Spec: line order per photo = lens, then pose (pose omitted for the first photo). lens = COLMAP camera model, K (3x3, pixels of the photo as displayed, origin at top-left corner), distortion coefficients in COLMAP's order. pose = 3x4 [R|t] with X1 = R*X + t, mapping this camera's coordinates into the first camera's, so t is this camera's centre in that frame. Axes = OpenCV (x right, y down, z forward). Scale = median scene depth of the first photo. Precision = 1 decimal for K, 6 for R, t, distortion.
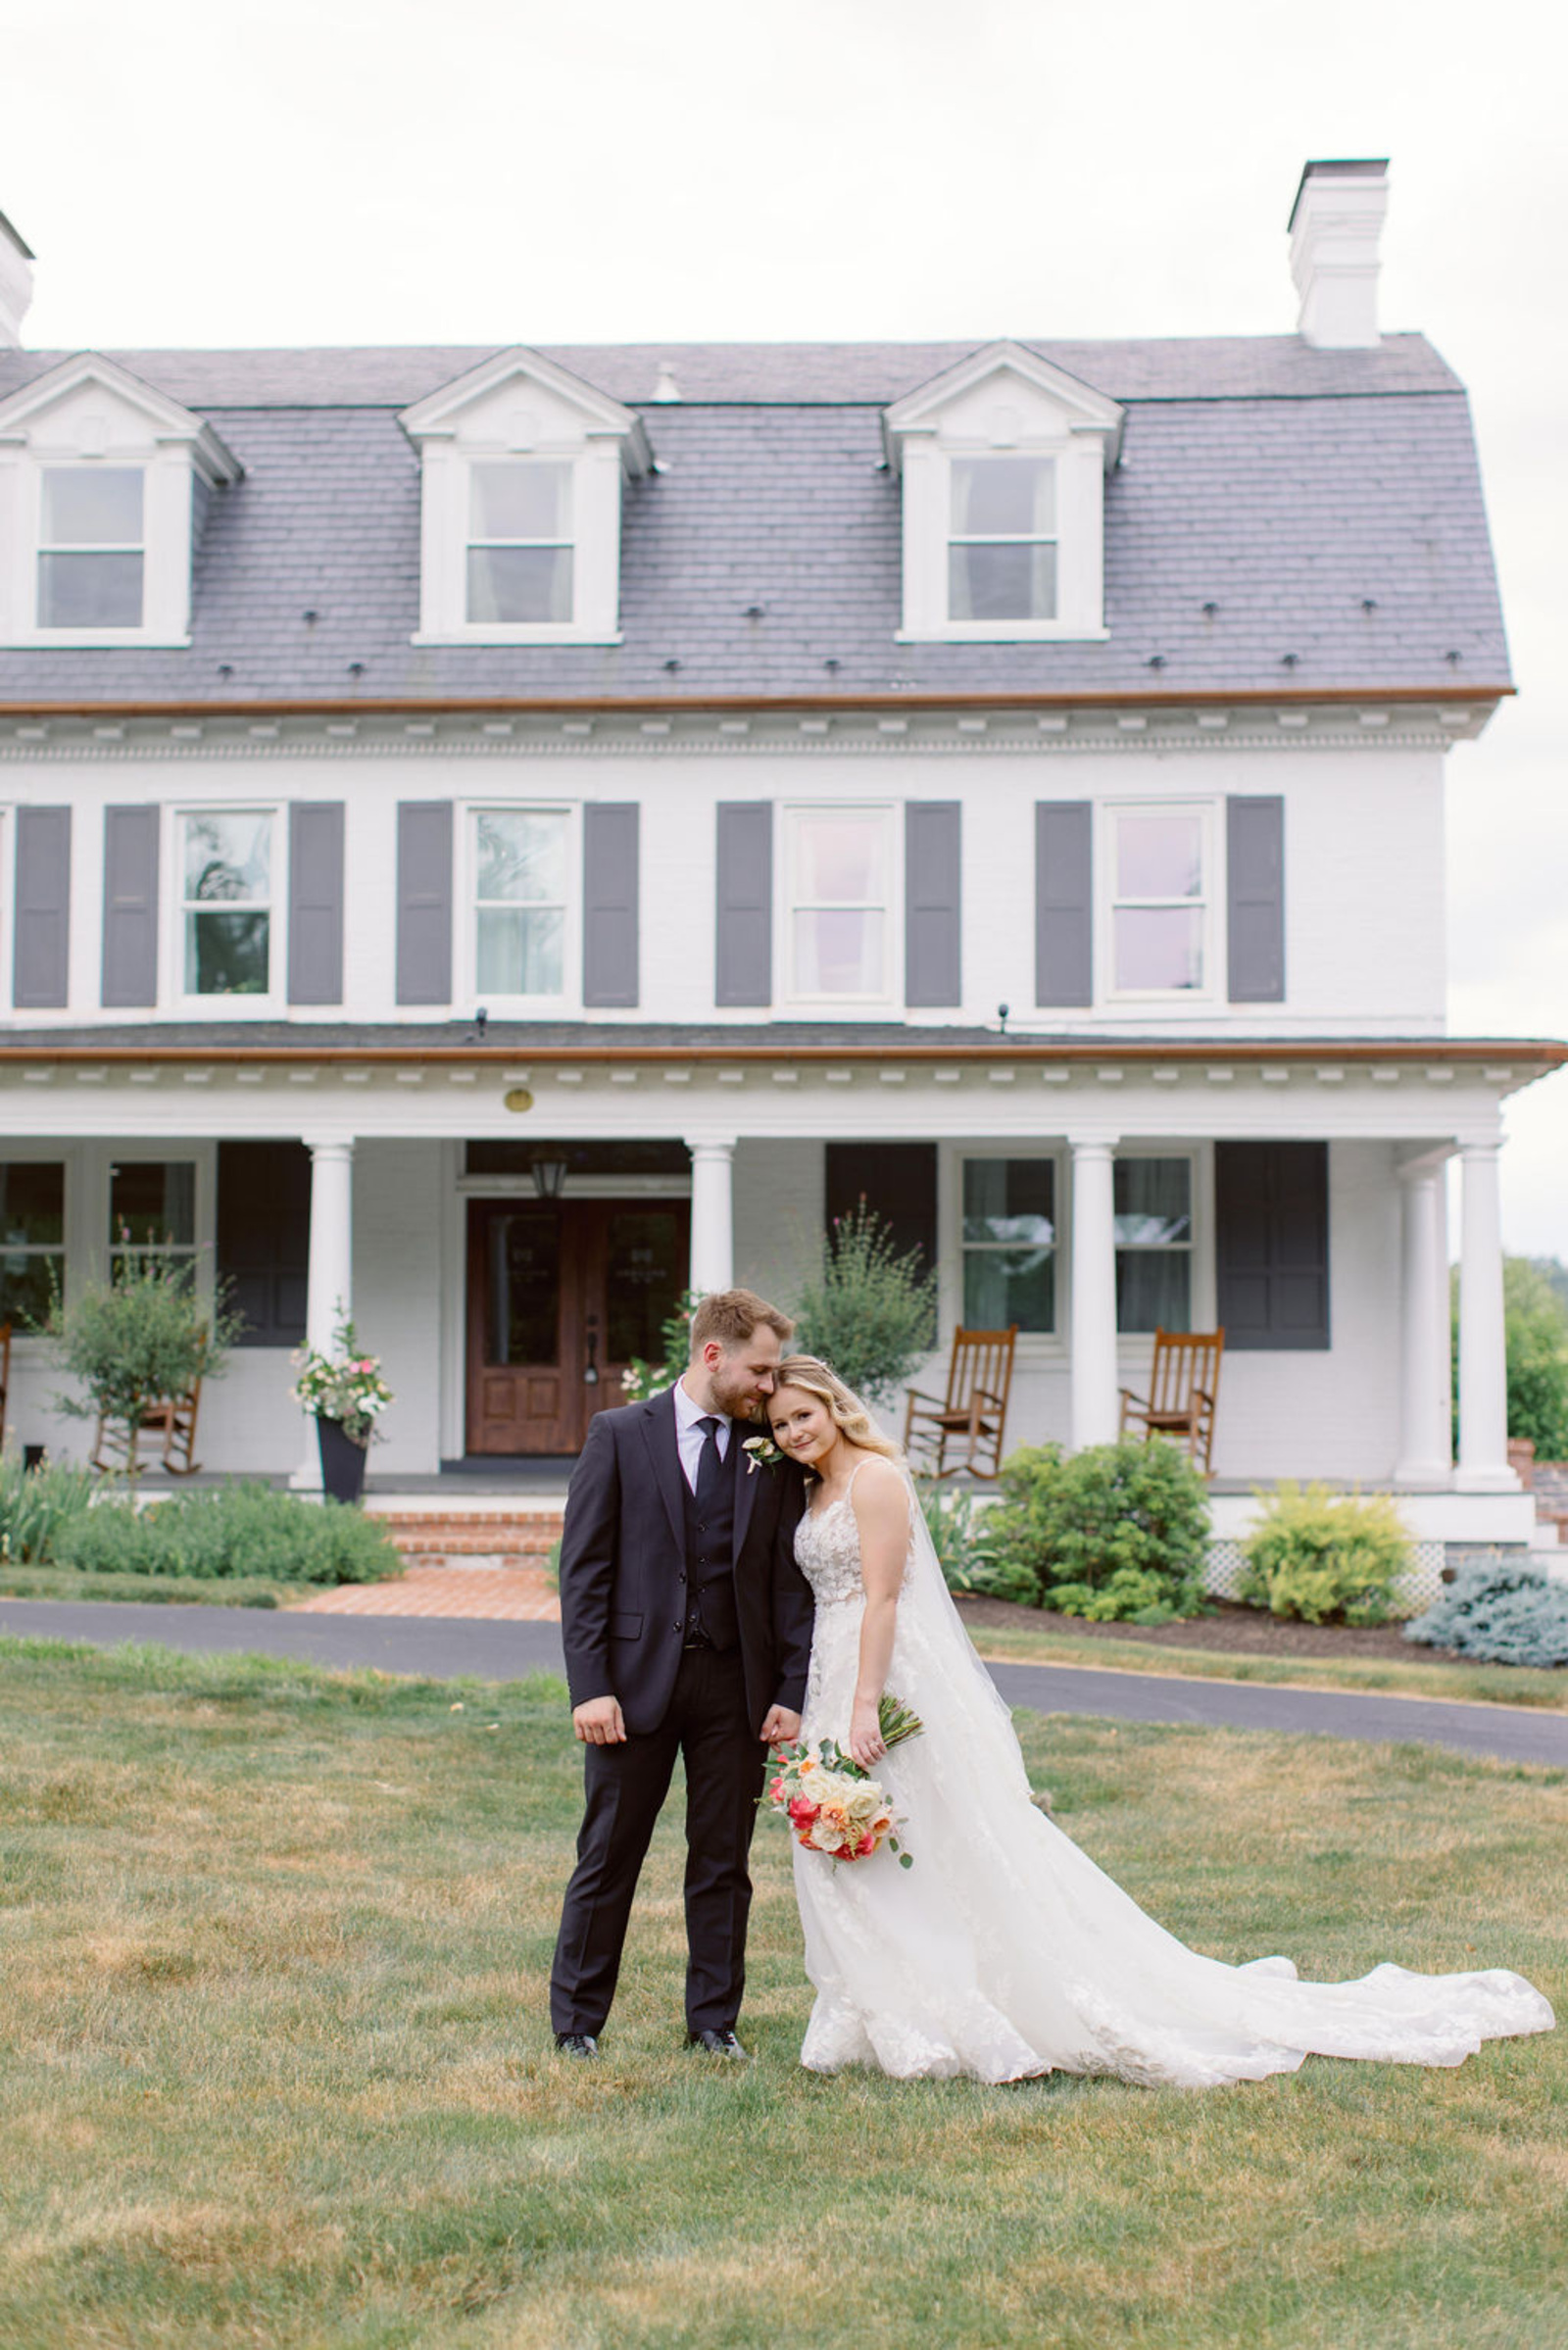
lens RADIAL K [[3316.2, 0, 788.2], [0, 3316.2, 1172.8], [0, 0, 1]] dist [0.036387, 0.000000]
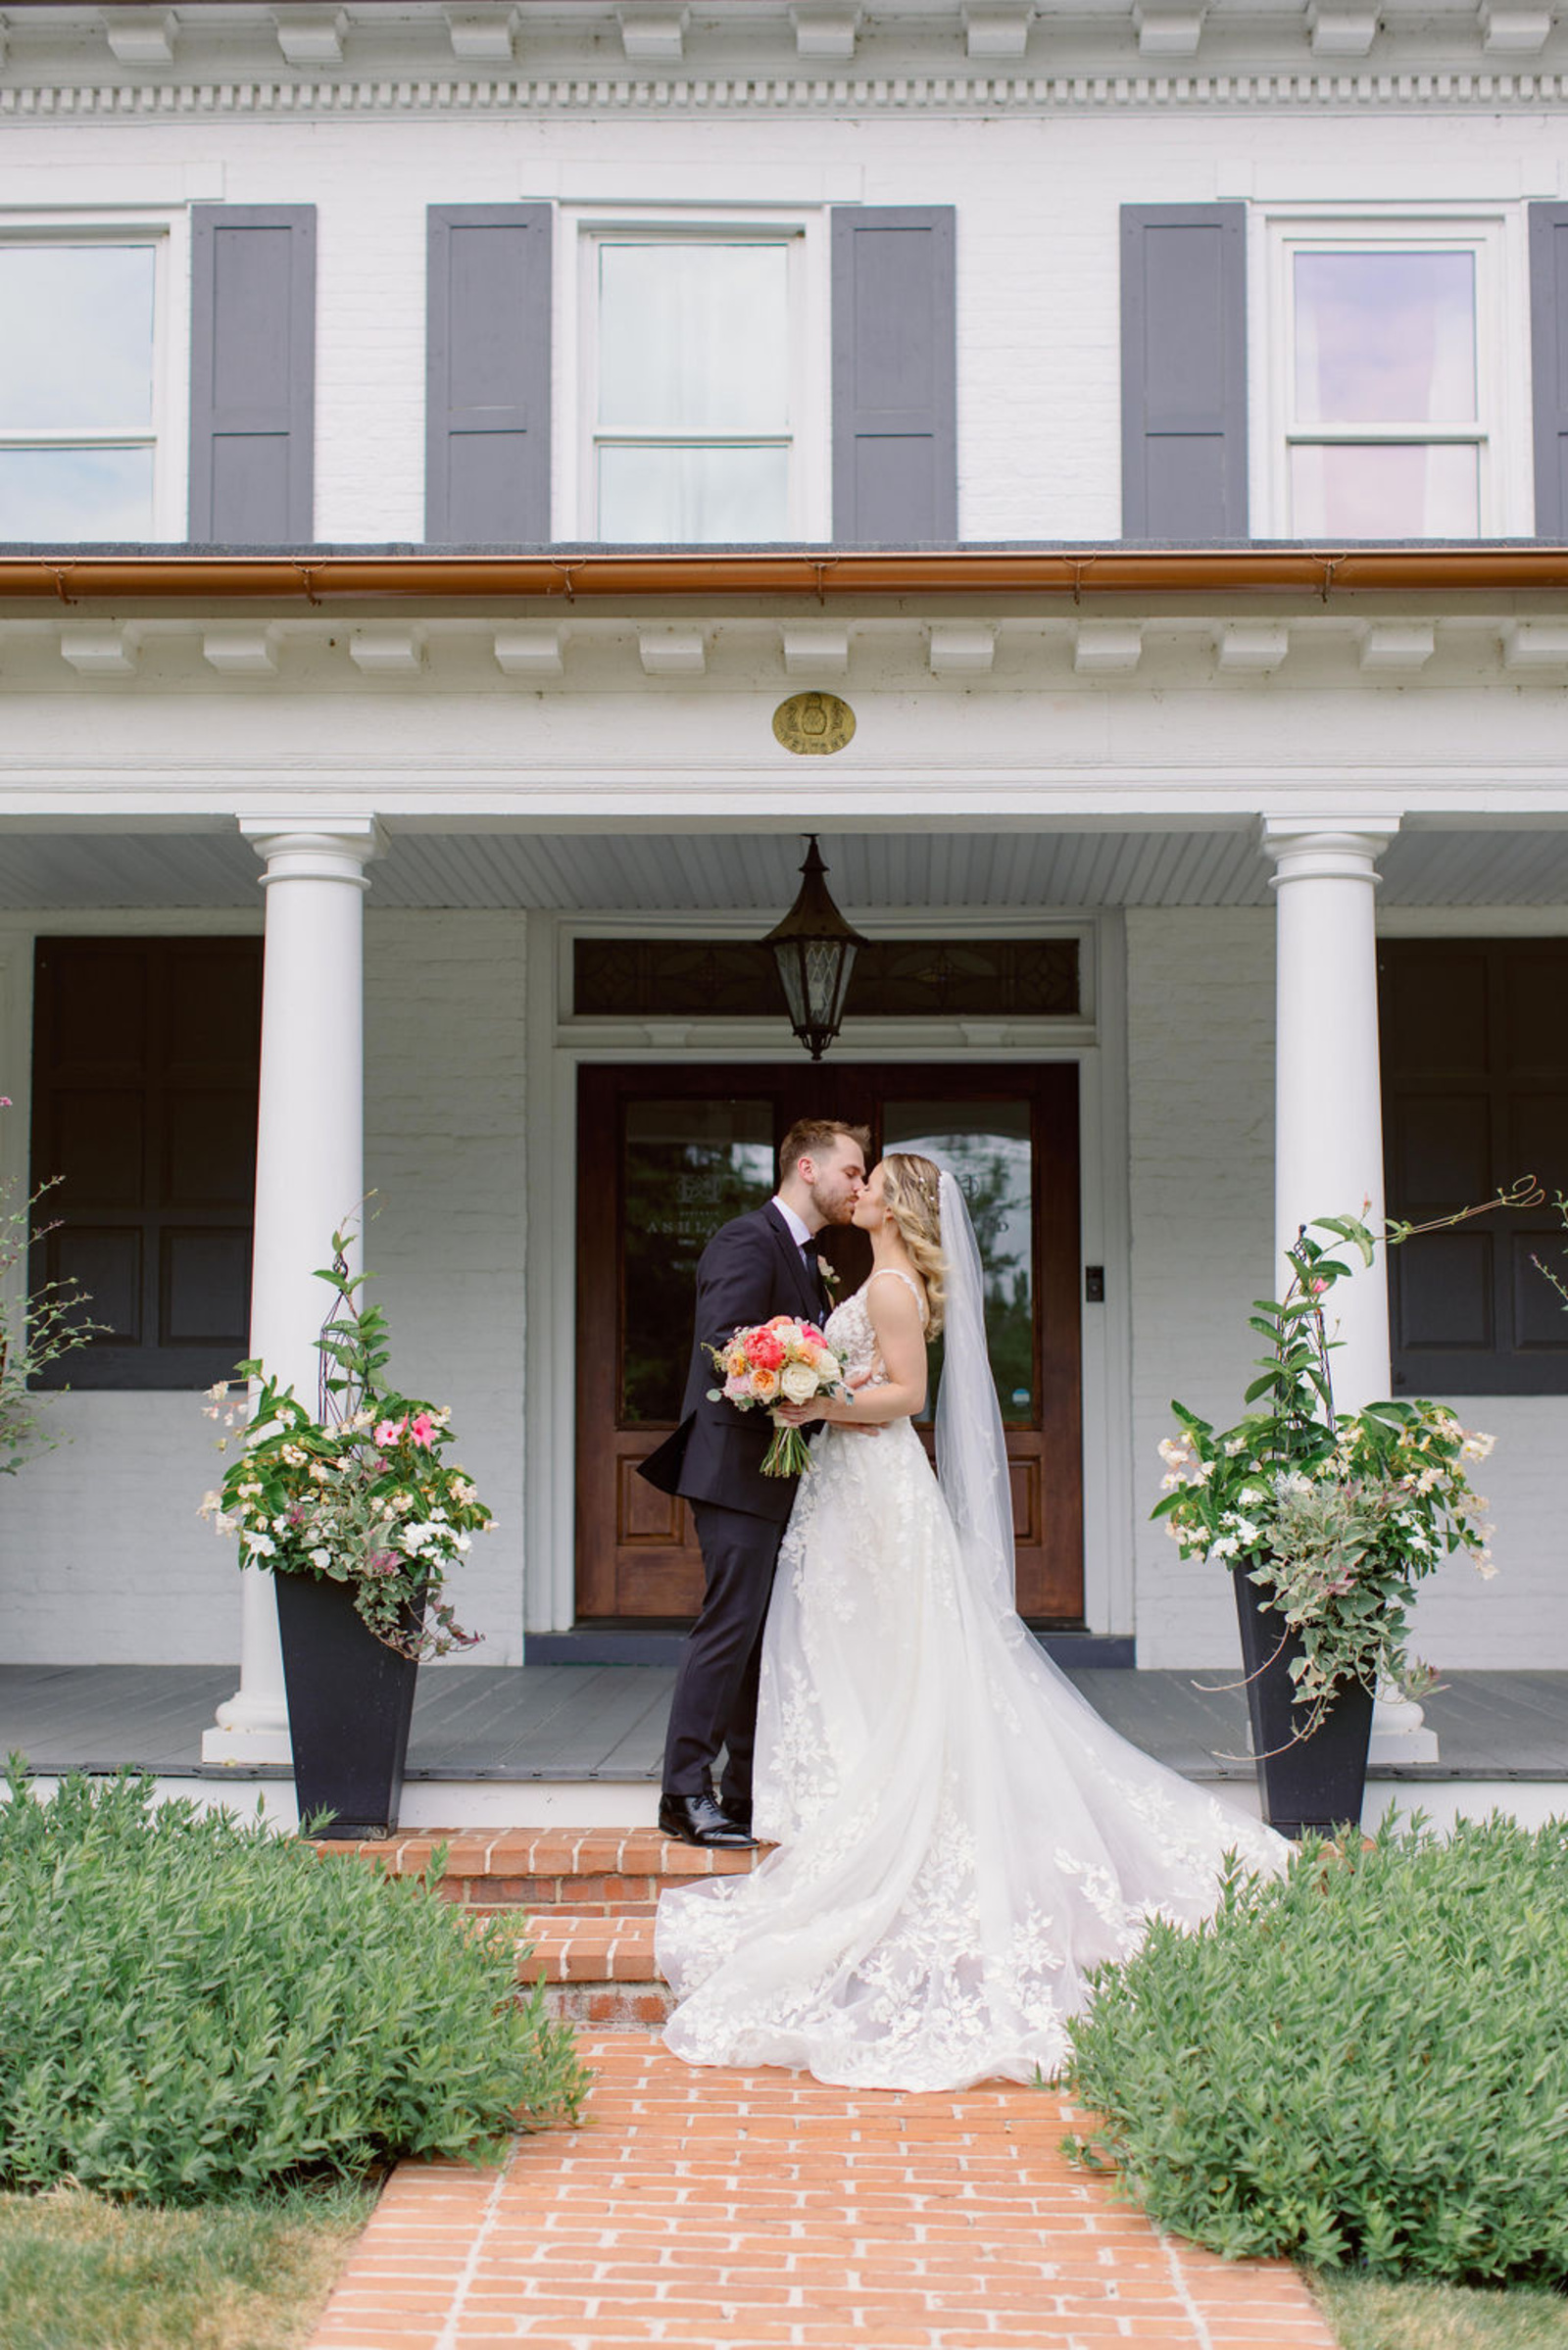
lens RADIAL K [[3316.2, 0, 778.7], [0, 3316.2, 1187.6], [0, 0, 1]] dist [0.036387, 0.000000]
pose [[0.999527, -0.000092, 0.030745, -0.084896], [0.000520, 0.999903, -0.013911, 0.031719], [-0.030740, 0.013920, 0.999430, 0.548070]]
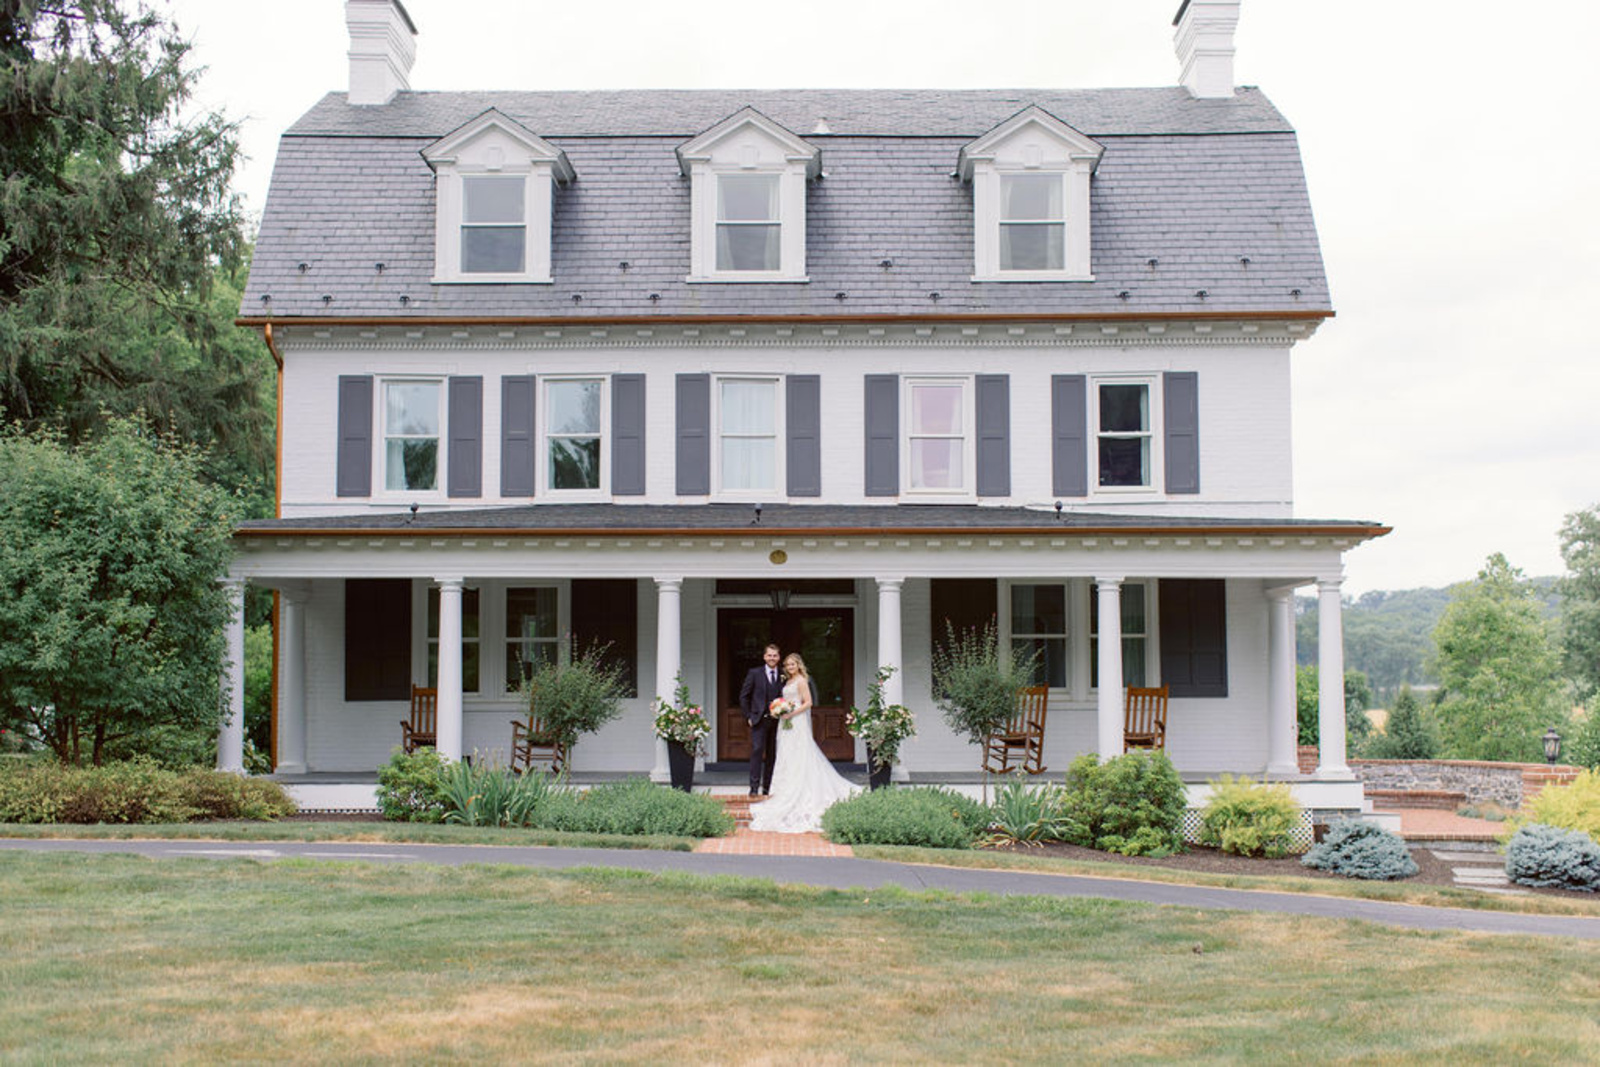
lens RADIAL K [[2257.8, 0, 799.2], [0, 2257.8, 528.5], [0, 0, 1]] dist [0.036387, 0.000000]
pose [[0.999269, -0.001447, 0.038192, -0.101124], [0.001905, 0.999927, -0.011935, -0.019848], [-0.038172, 0.011999, 0.999199, -0.156814]]
